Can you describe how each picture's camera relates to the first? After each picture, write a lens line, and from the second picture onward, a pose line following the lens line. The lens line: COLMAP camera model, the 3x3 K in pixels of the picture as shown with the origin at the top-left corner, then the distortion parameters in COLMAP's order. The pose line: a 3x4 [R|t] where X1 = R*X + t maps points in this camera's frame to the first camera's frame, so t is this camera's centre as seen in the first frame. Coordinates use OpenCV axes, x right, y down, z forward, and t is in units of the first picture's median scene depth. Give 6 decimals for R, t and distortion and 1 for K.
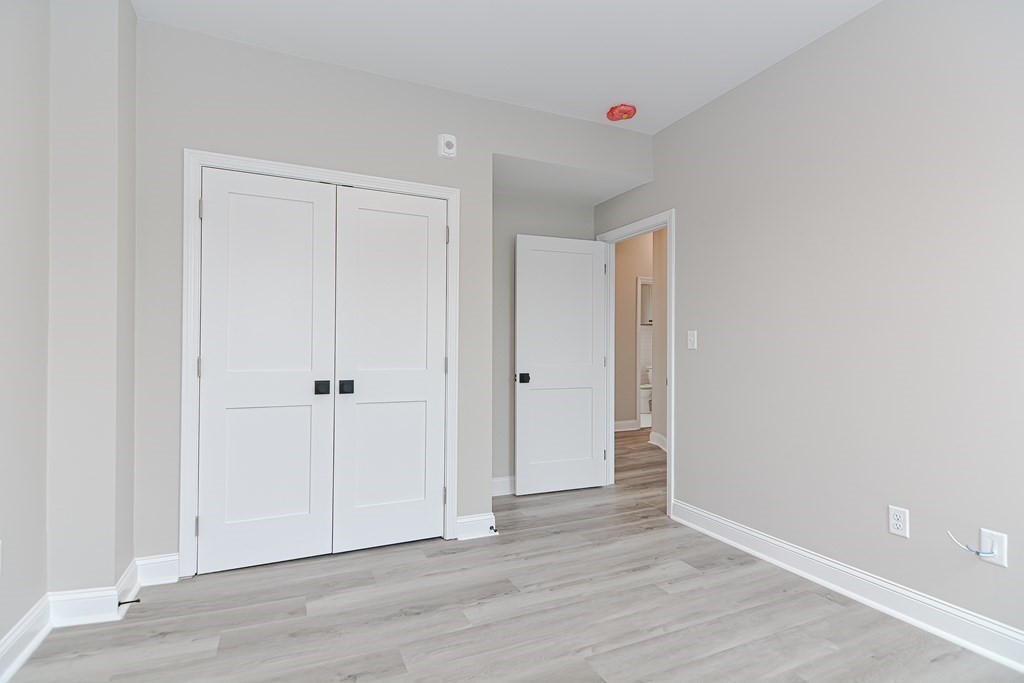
lens RADIAL K [[503.4, 0, 491.9], [0, 503.4, 350.6], [0, 0, 1]] dist [0.015777, -0.009184]
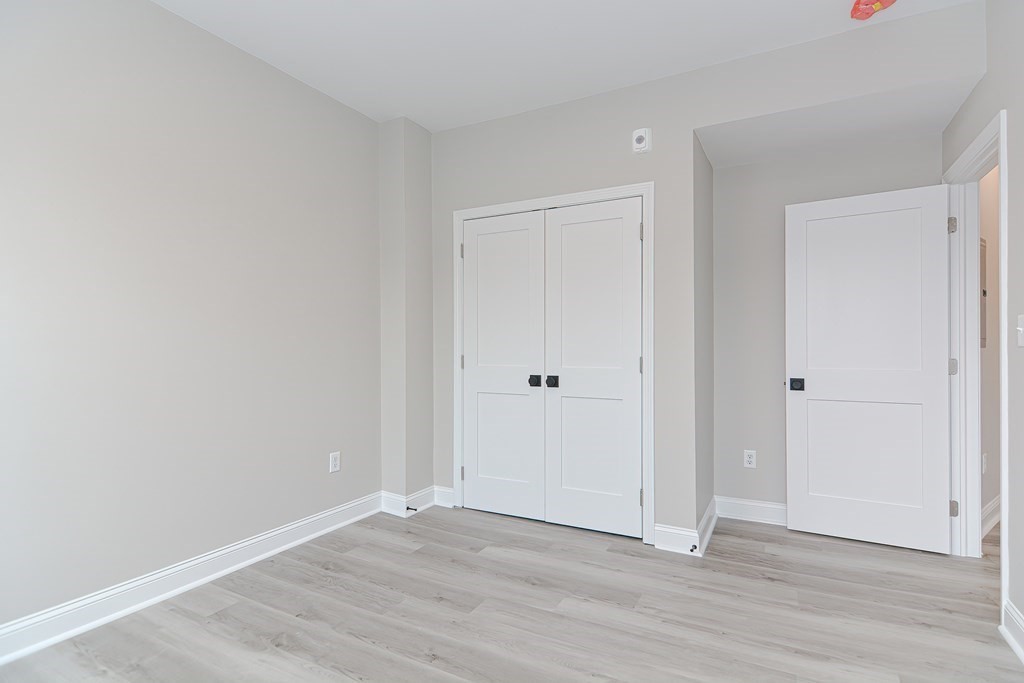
lens RADIAL K [[503.4, 0, 524.6], [0, 503.4, 350.6], [0, 0, 1]] dist [0.015777, -0.009184]
pose [[0.631635, 0.006050, -0.775243, 0.577296], [-0.000211, 0.999971, 0.007632, -0.007273], [0.775266, -0.004657, 0.631618, 0.223949]]
